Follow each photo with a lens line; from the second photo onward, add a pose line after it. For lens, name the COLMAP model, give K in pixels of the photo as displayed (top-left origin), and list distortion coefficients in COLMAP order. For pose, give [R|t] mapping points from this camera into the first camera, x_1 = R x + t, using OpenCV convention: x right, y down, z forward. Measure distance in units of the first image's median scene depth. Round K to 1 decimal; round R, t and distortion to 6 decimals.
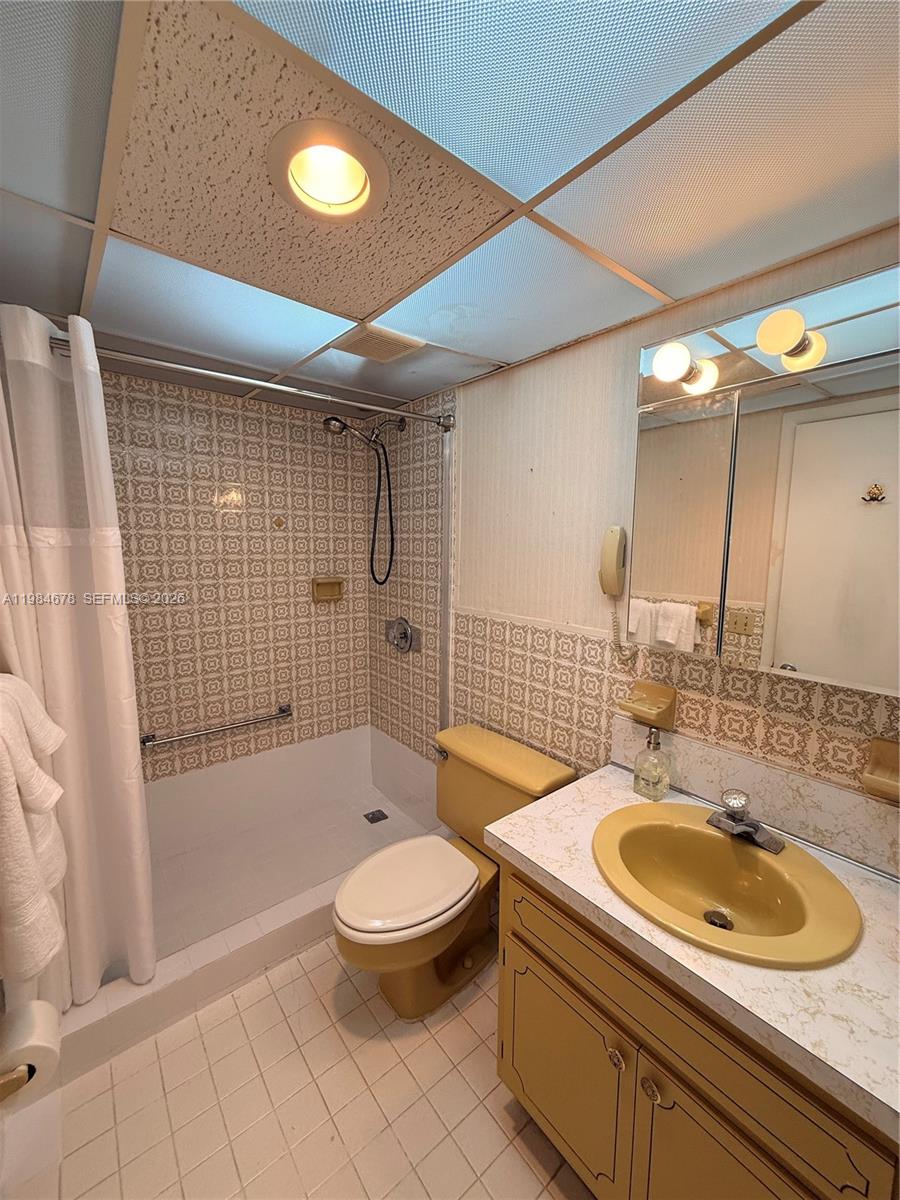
lens RADIAL K [[477.2, 0, 450.0], [0, 477.2, 600.0], [0, 0, 1]] dist [0.001831, 0.000423]
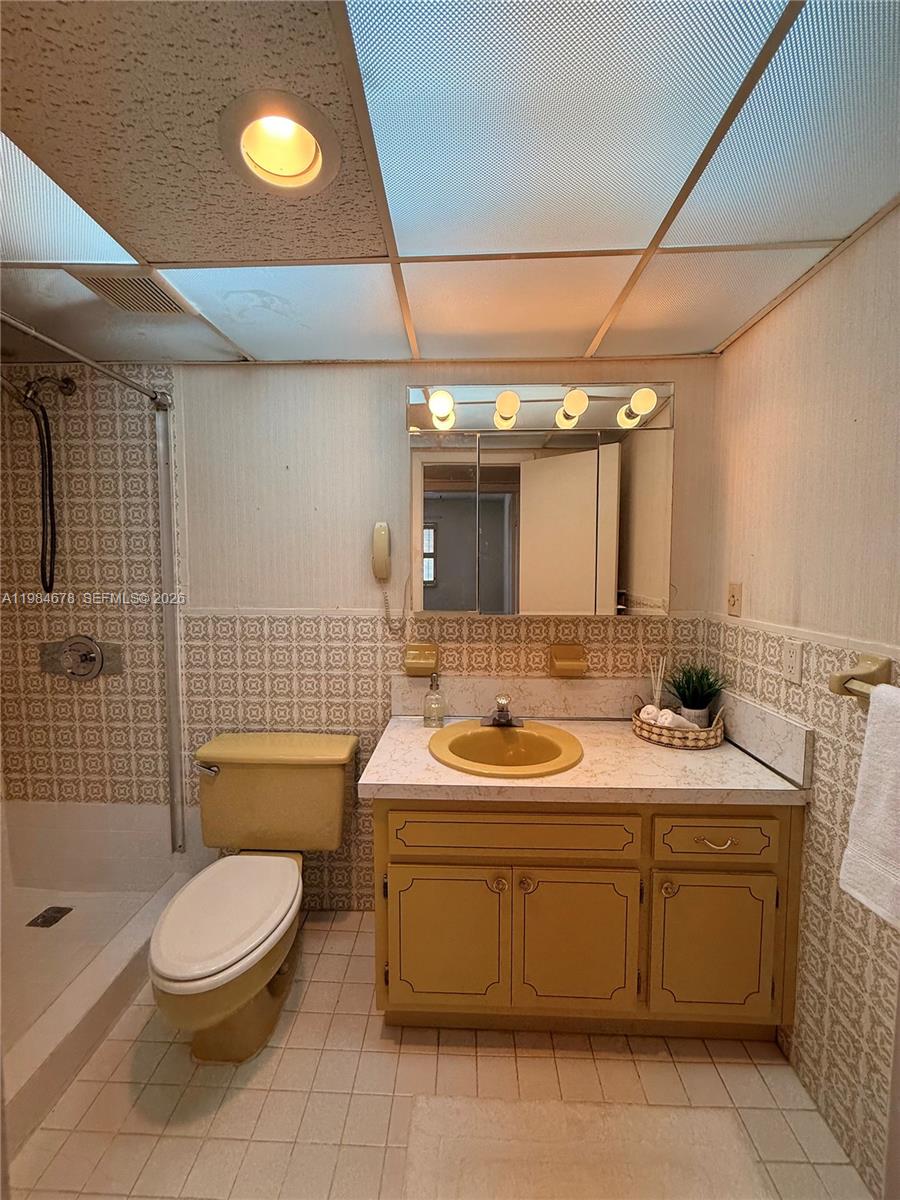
lens RADIAL K [[477.2, 0, 450.0], [0, 477.2, 600.0], [0, 0, 1]] dist [0.001831, 0.000423]
pose [[0.660185, -0.059527, 0.748741, -0.433164], [0.094588, 0.995507, -0.004256, 0.062067], [-0.745124, 0.073632, 0.662849, 0.061777]]
